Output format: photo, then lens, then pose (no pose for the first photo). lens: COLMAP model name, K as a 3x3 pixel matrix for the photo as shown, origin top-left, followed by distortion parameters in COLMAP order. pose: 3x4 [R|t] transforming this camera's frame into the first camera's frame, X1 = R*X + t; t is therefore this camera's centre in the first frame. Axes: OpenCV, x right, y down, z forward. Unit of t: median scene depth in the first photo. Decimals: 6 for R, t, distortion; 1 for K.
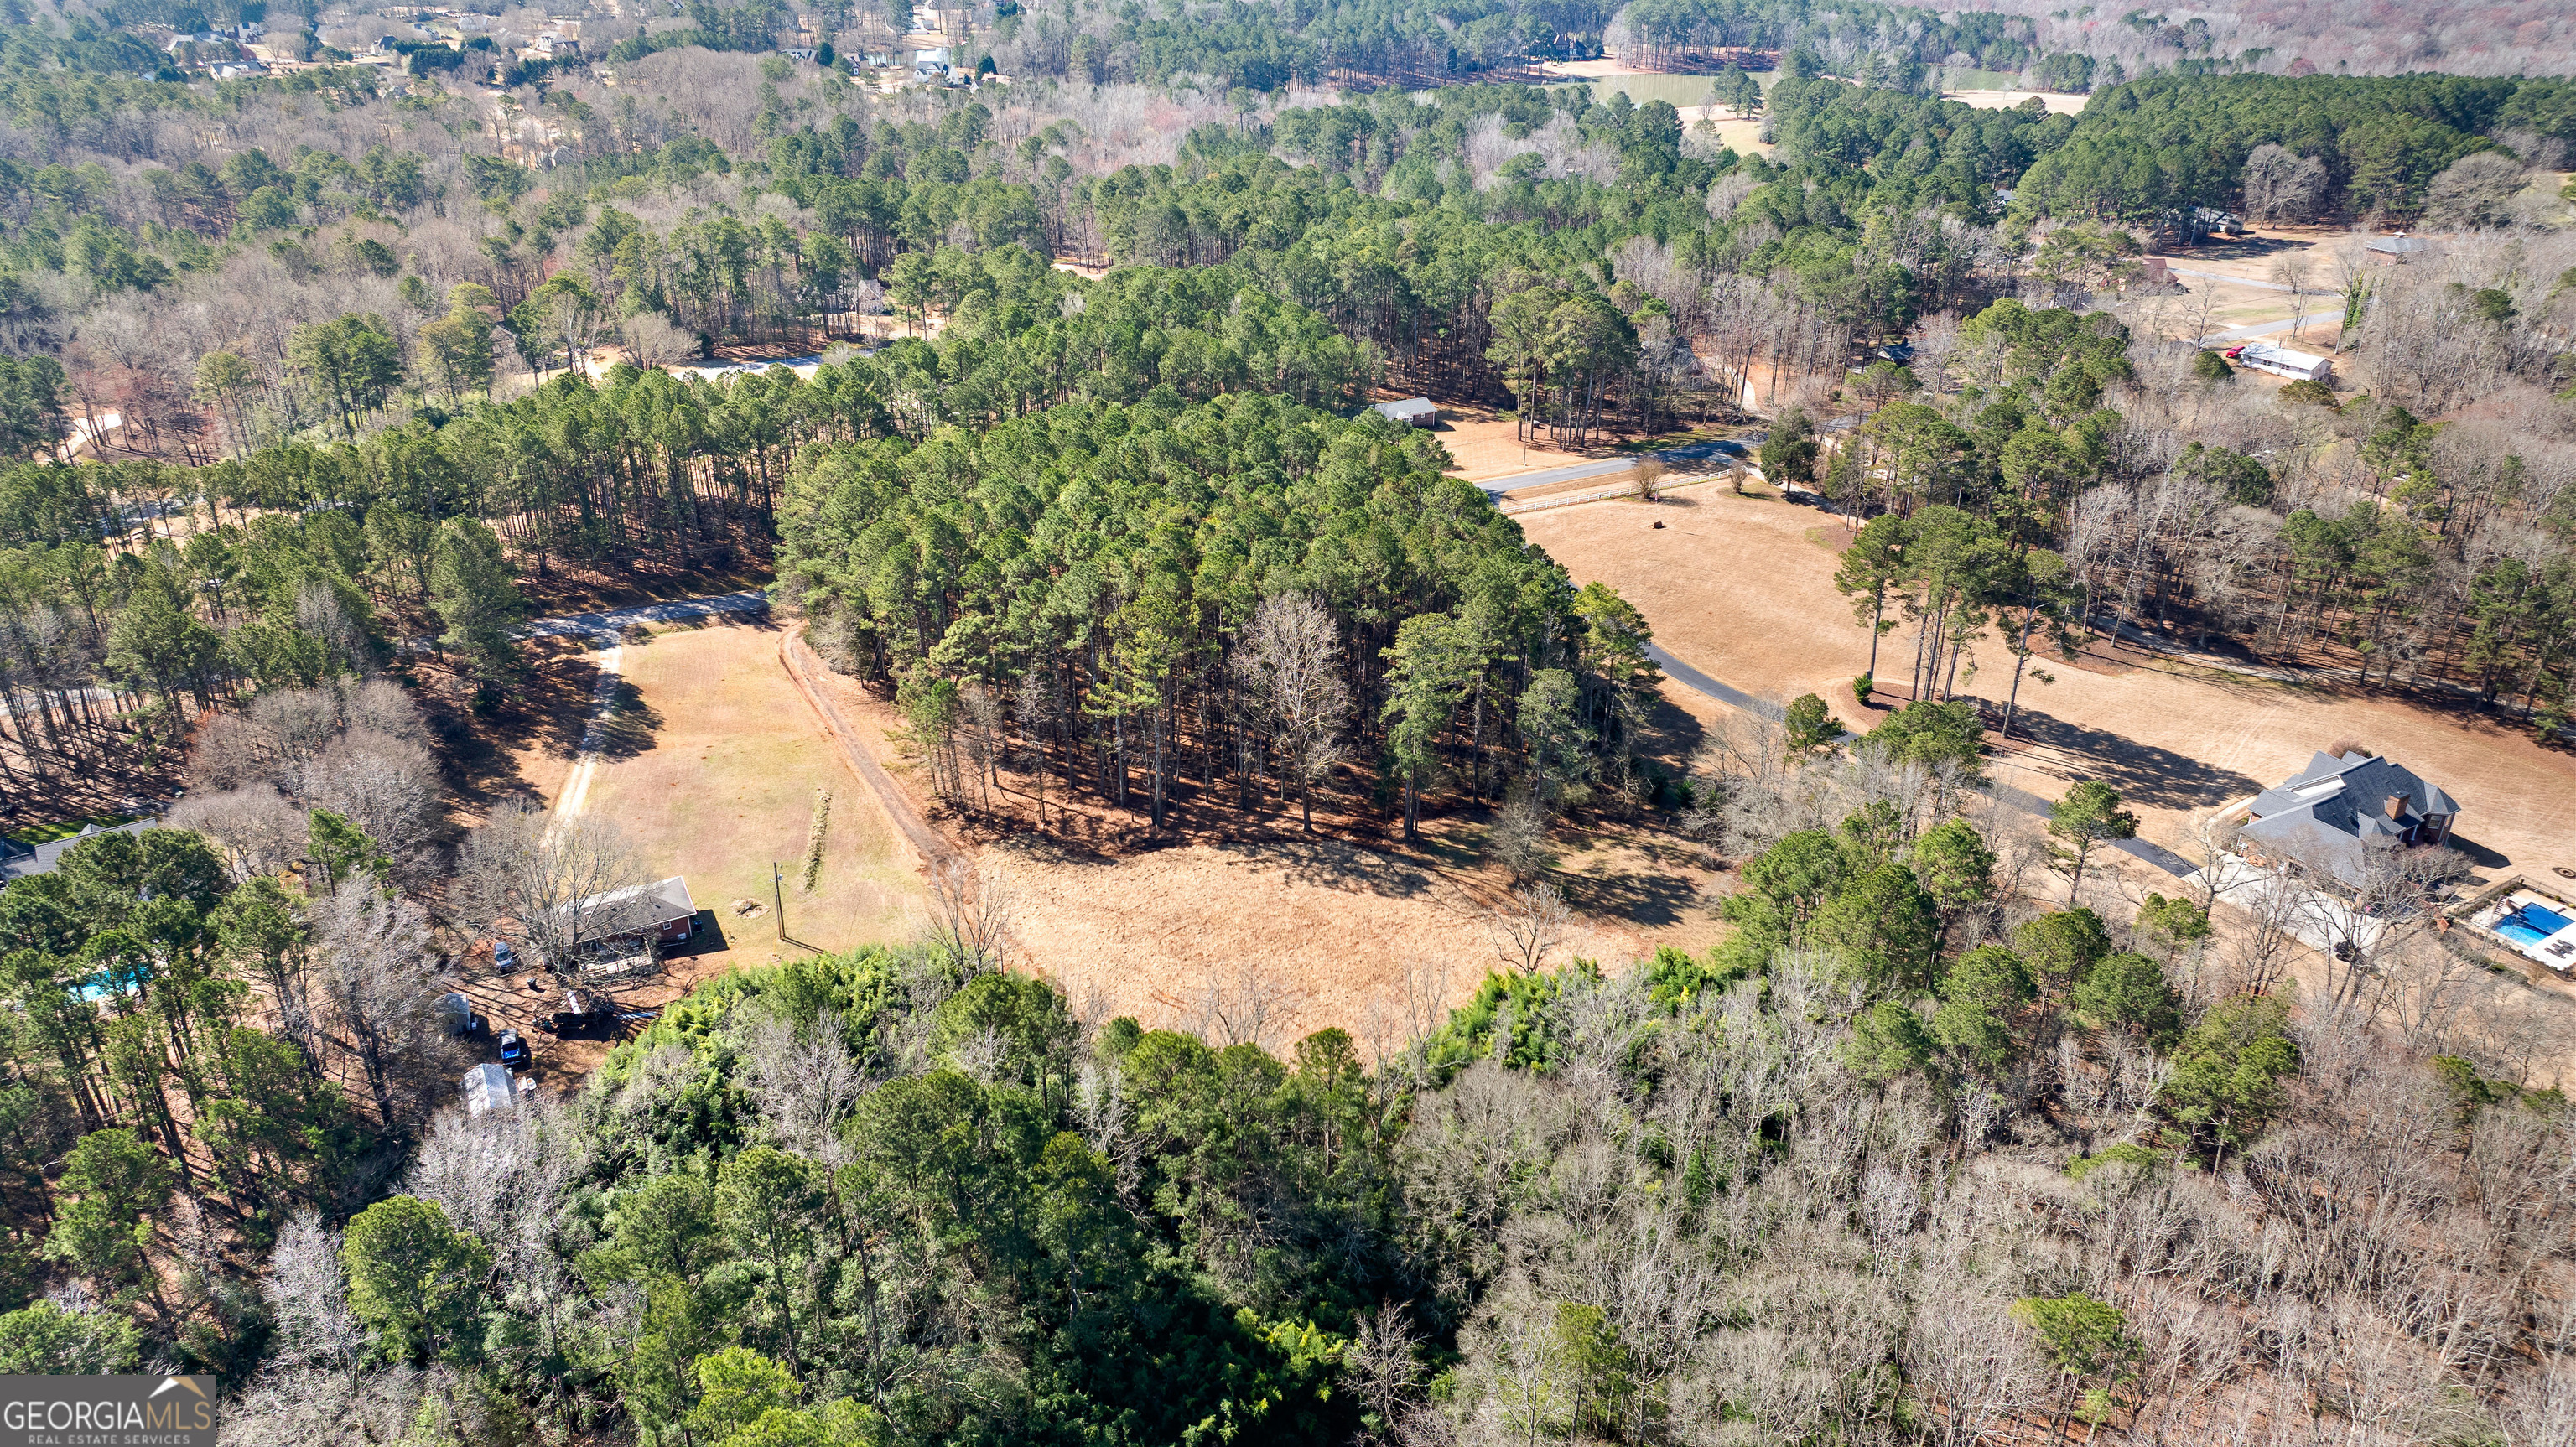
lens RADIAL K [[1749.6, 0, 1288.0], [0, 1749.6, 723.5], [0, 0, 1]] dist [-0.025512, -0.001037]
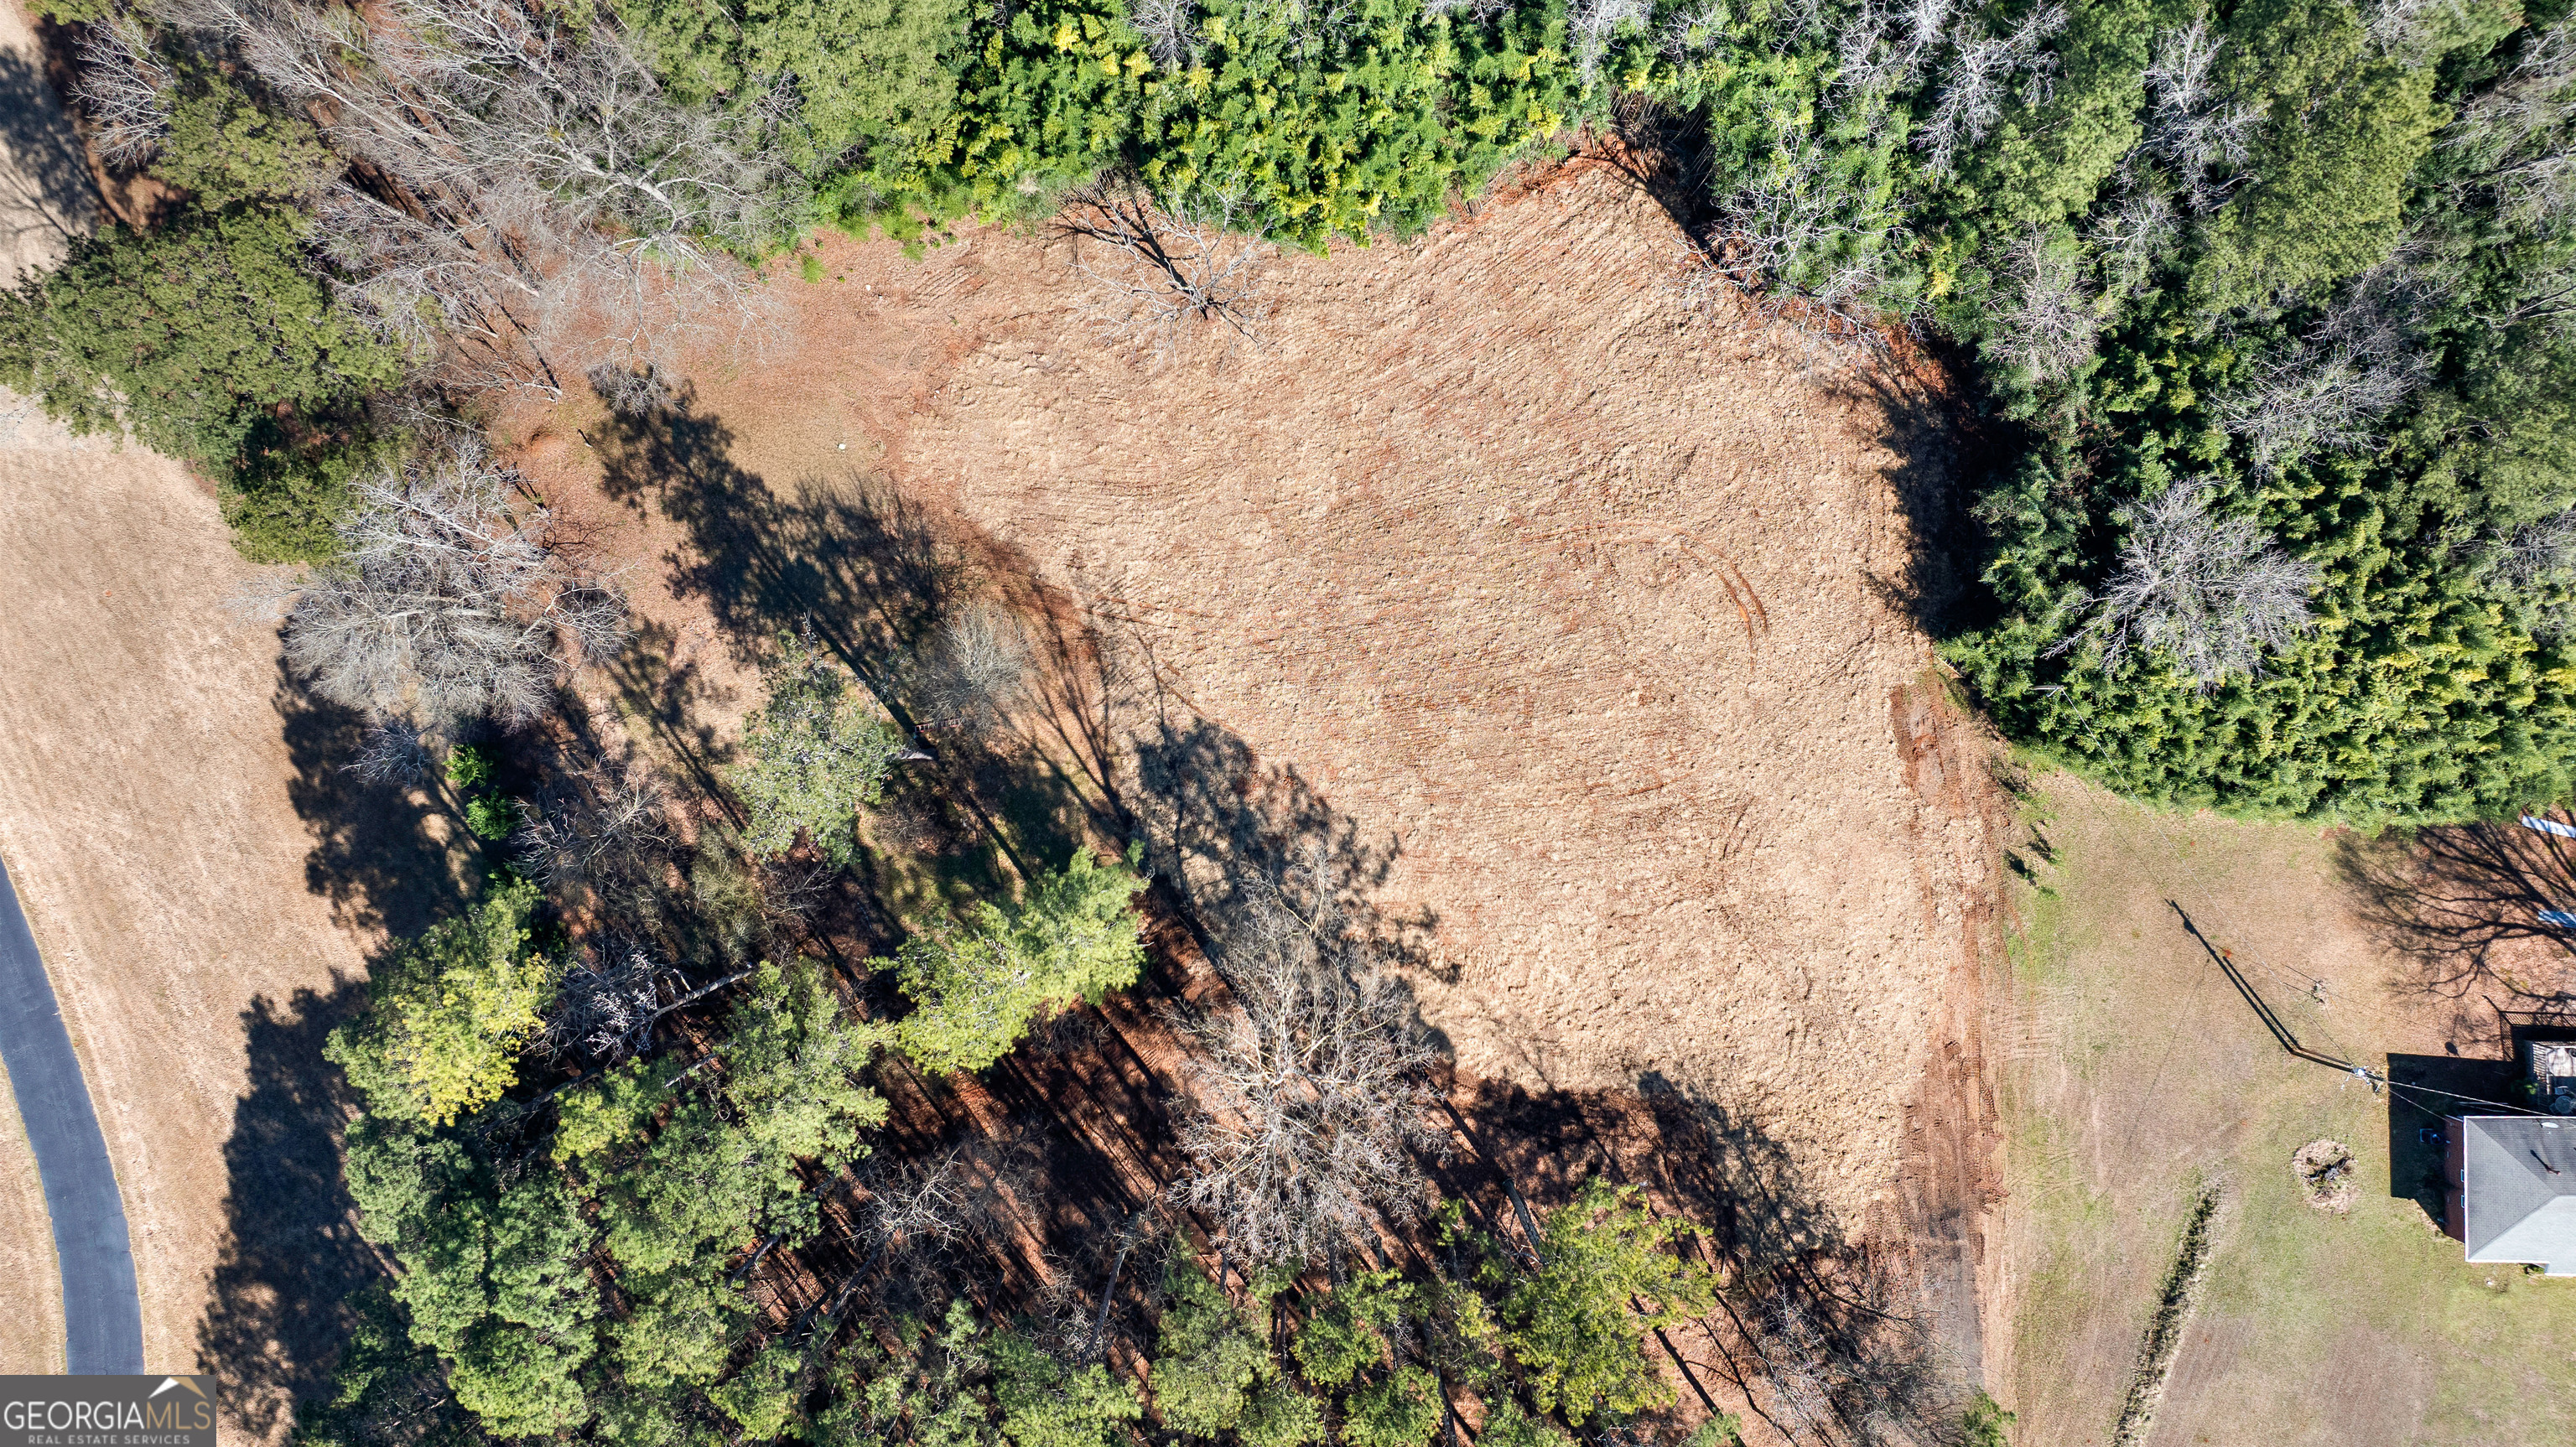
lens RADIAL K [[1749.6, 0, 1288.0], [0, 1749.6, 723.5], [0, 0, 1]] dist [-0.025512, -0.001037]
pose [[-0.892931, -0.450164, -0.005109, 0.040247], [0.202693, -0.412135, 0.888291, -0.308020], [-0.401982, 0.792147, 0.459253, 0.613148]]
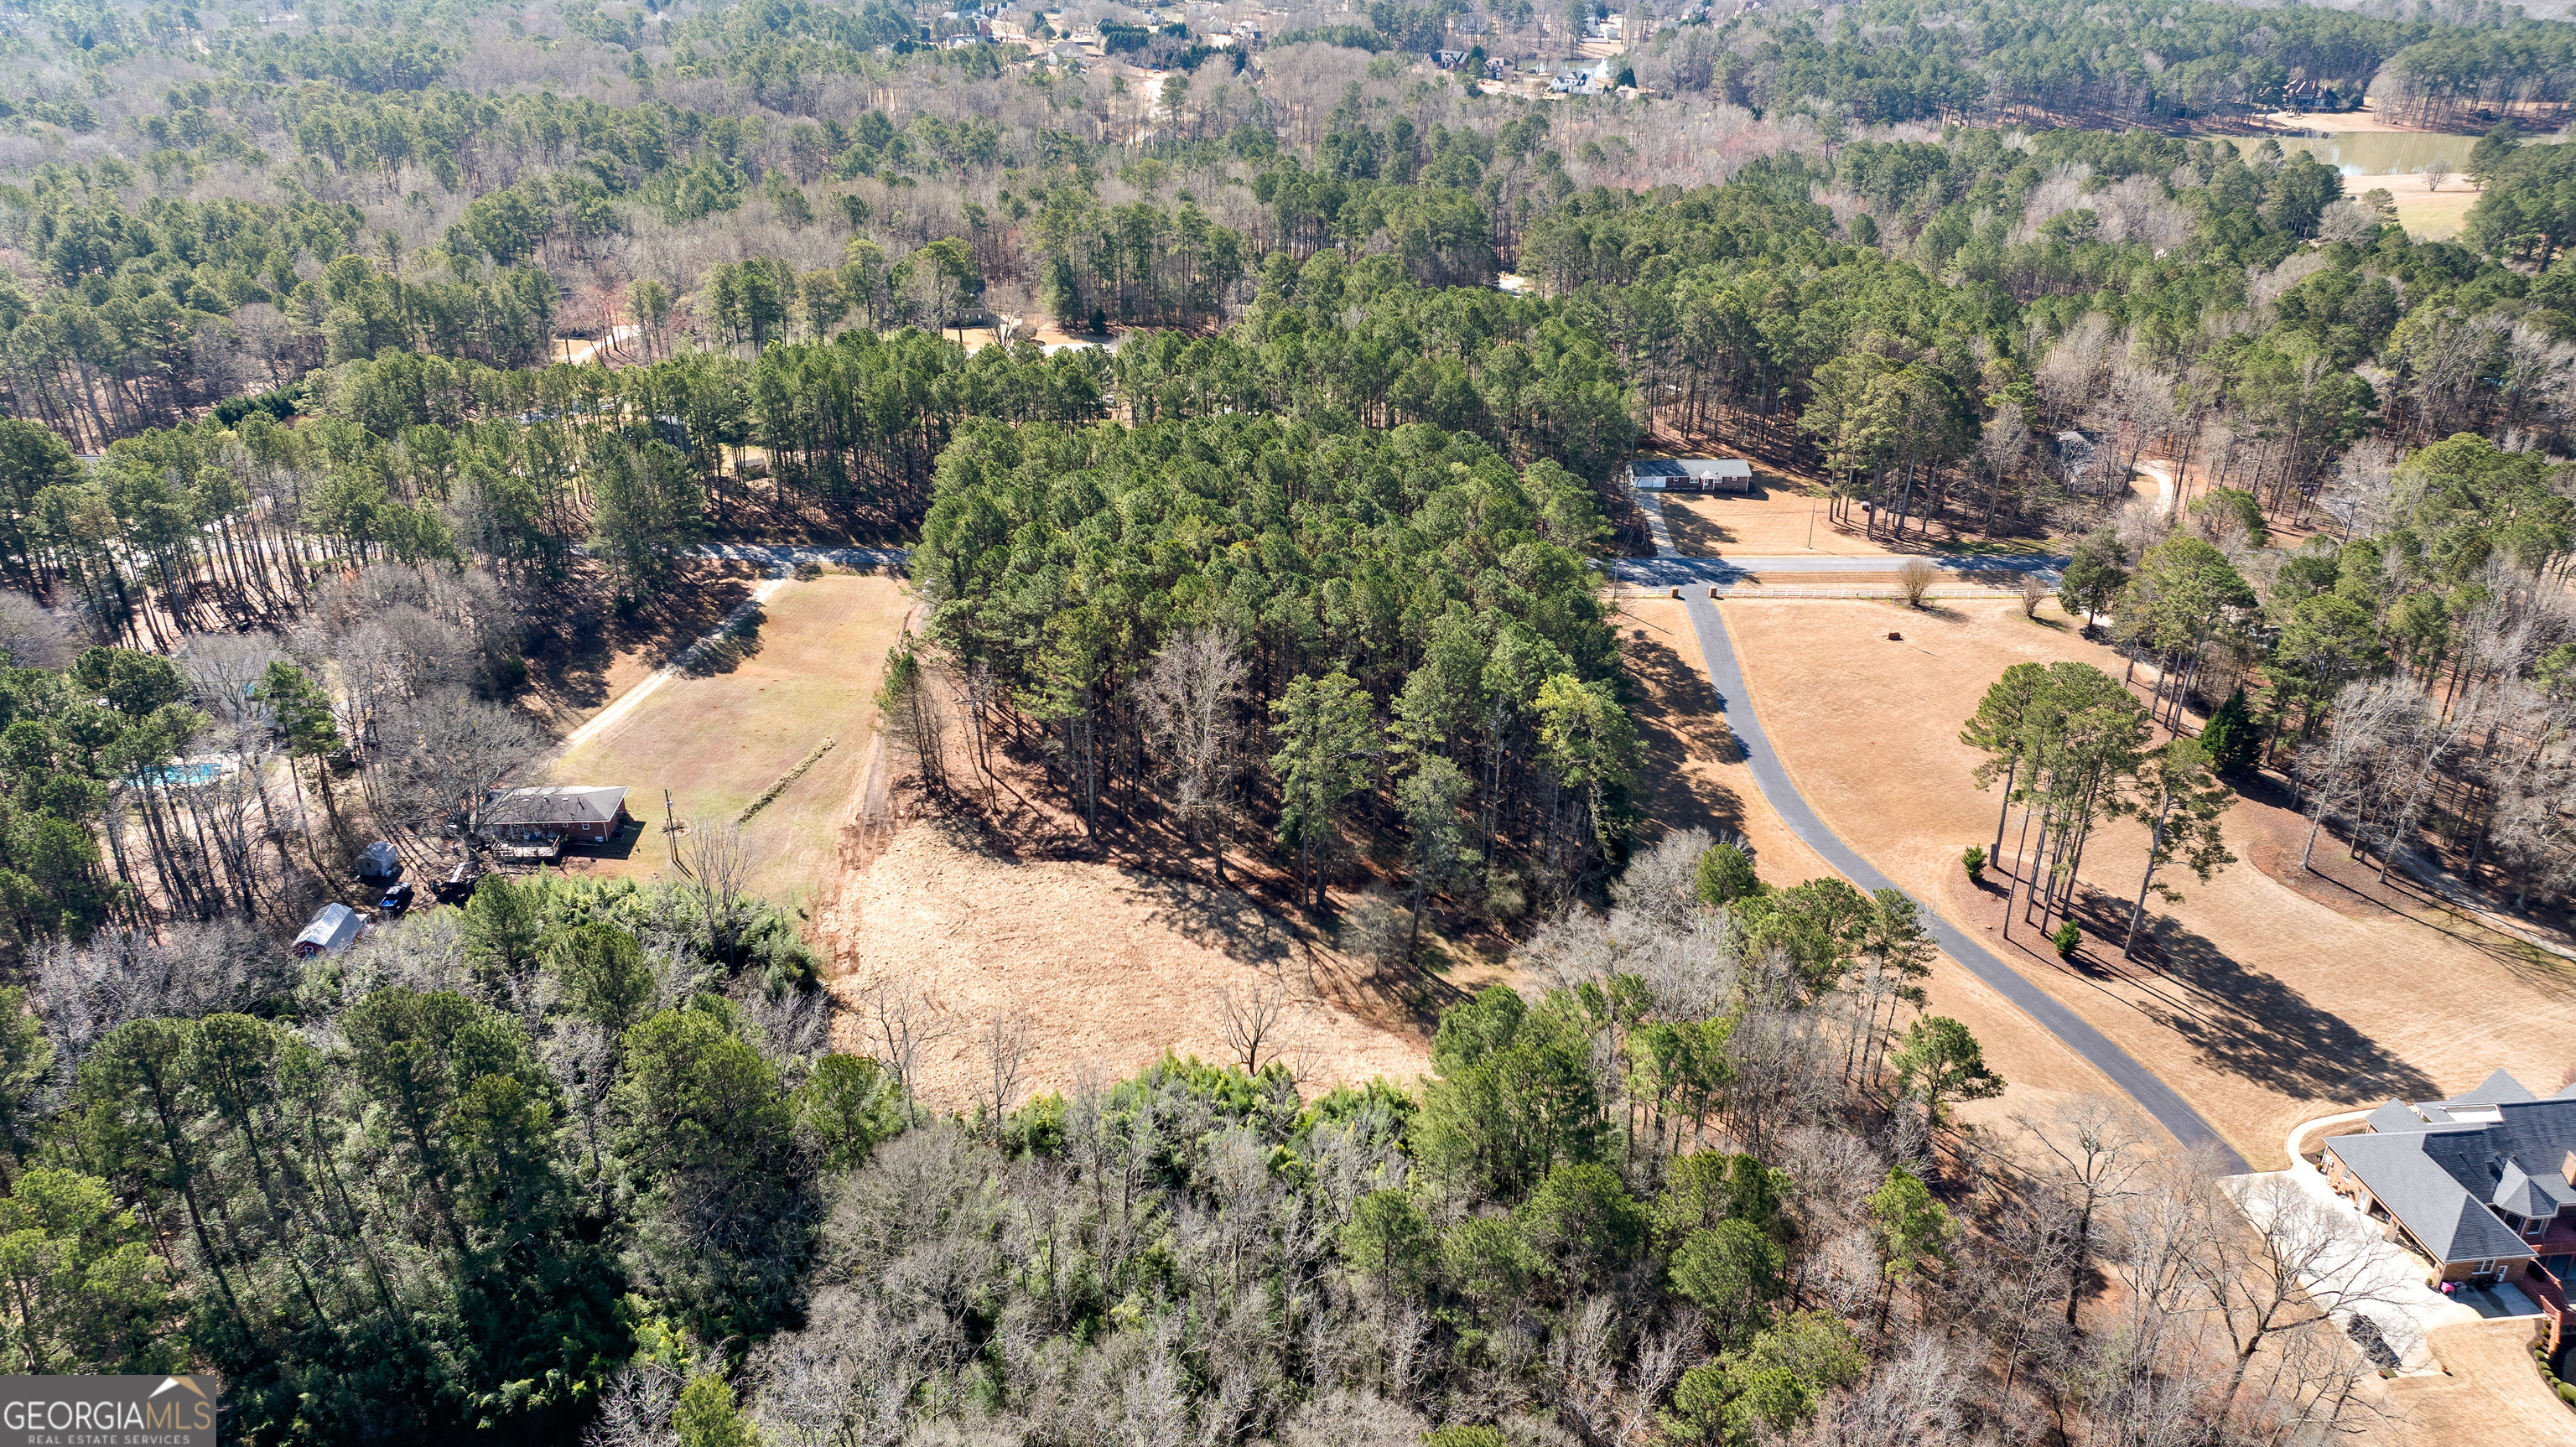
lens RADIAL K [[1774.5, 0, 1288.0], [0, 1774.5, 723.5], [0, 0, 1]] dist [-0.056318, 0.071621]
pose [[0.912887, 0.186773, -0.362978, 0.337218], [-0.189988, 0.981410, 0.027172, -0.047587], [0.361305, 0.044157, 0.931402, 0.091990]]
